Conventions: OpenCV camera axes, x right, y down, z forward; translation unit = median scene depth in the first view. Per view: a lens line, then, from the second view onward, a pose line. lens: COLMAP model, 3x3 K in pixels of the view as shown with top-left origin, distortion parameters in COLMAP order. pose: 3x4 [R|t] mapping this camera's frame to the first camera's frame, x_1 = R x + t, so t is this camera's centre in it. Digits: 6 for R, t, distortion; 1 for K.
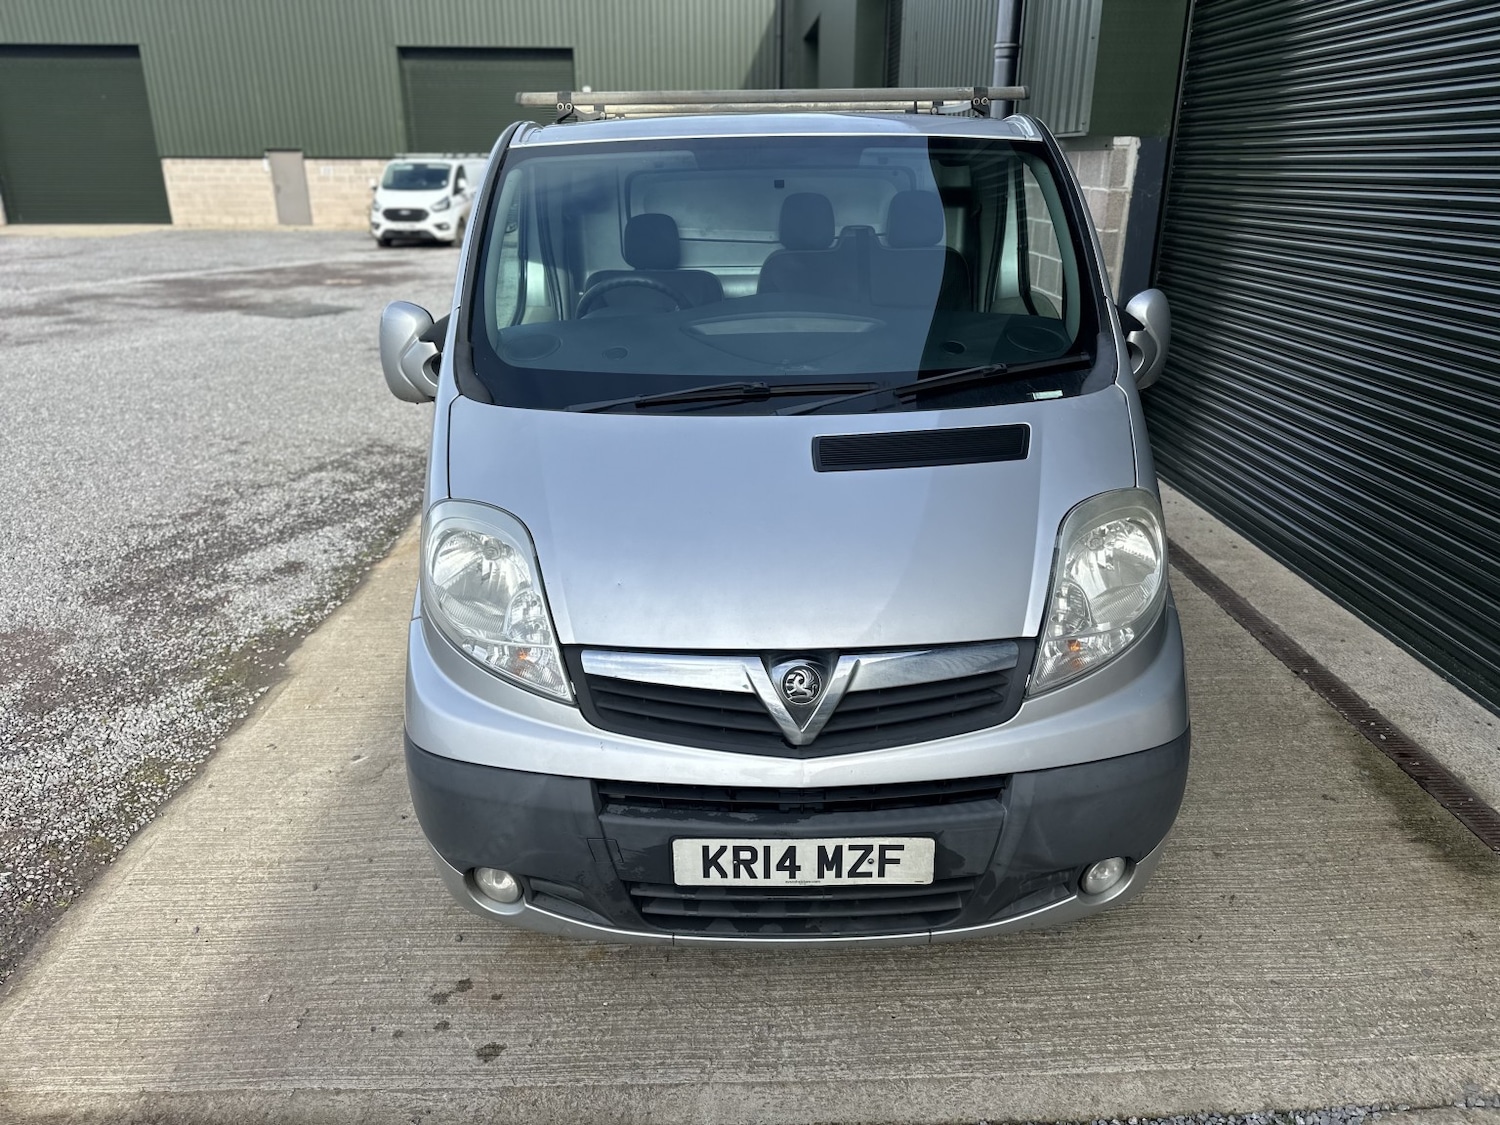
lens RADIAL K [[1065.2, 0, 745.9], [0, 1065.2, 561.8], [0, 0, 1]] dist [0.034247, -0.049134]
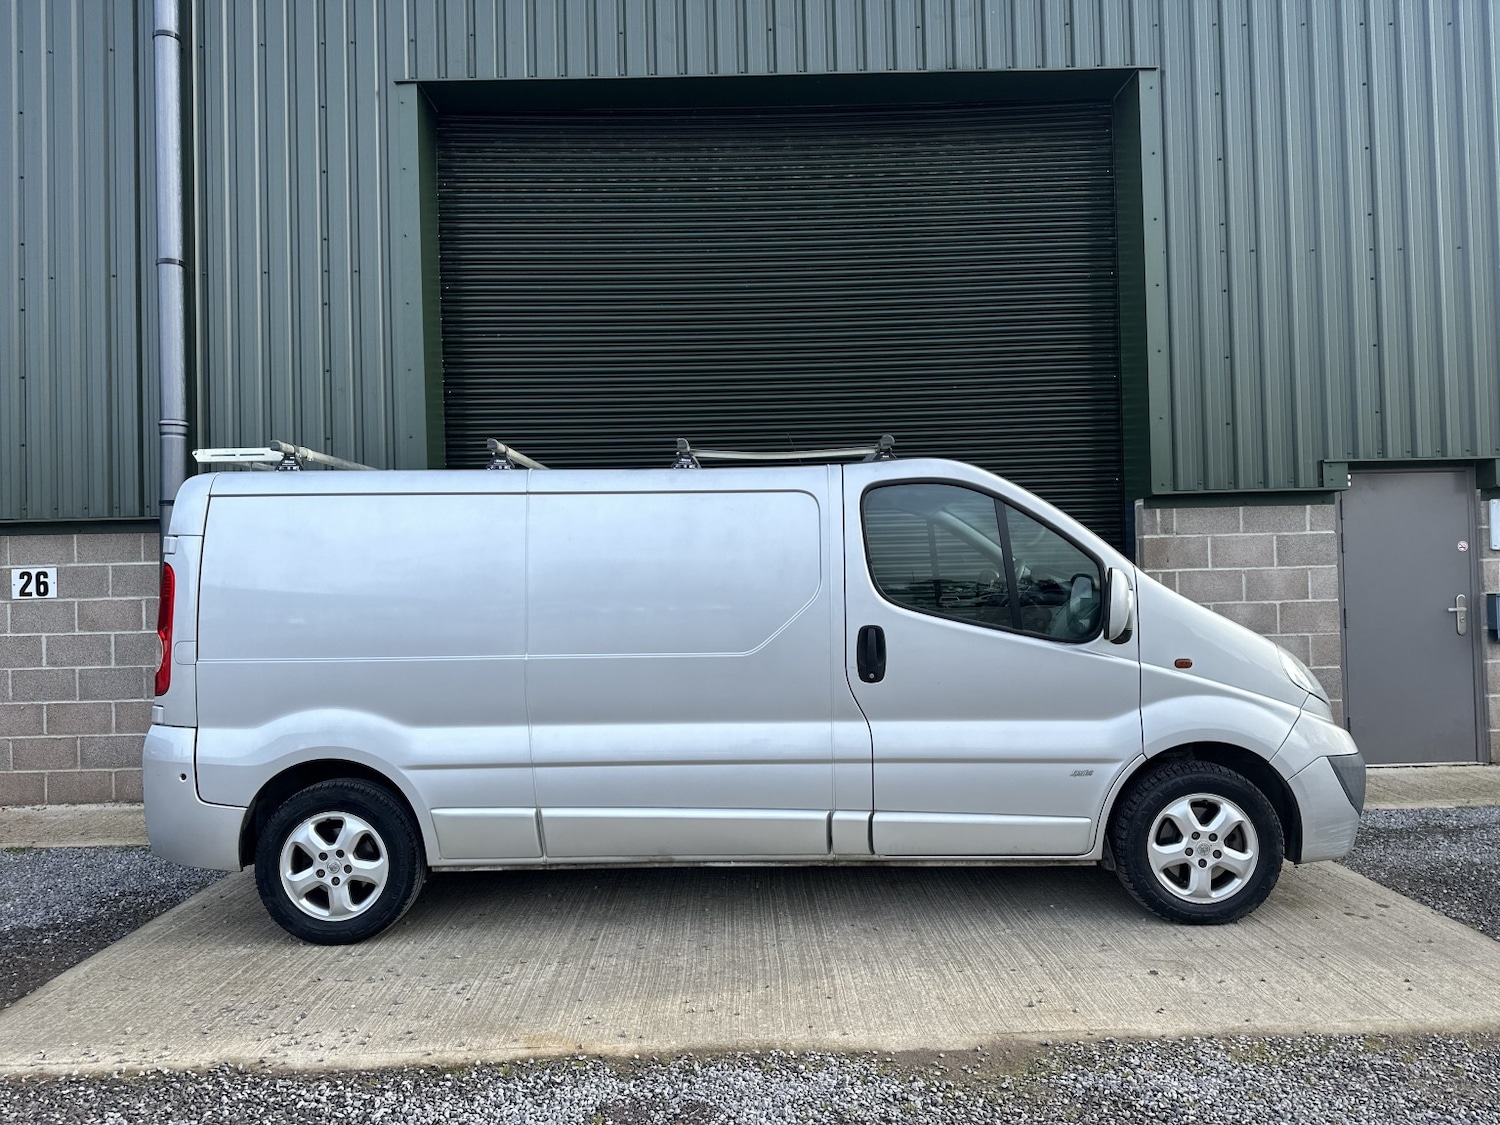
lens RADIAL K [[1065.2, 0, 750.7], [0, 1065.2, 561.6], [0, 0, 1]] dist [0.034247, -0.049134]
pose [[0.004603, 0.027230, 0.999619, -1.307731], [0.370732, 0.928348, -0.026995, -0.293449], [-0.928729, 0.370715, -0.005822, 1.095165]]
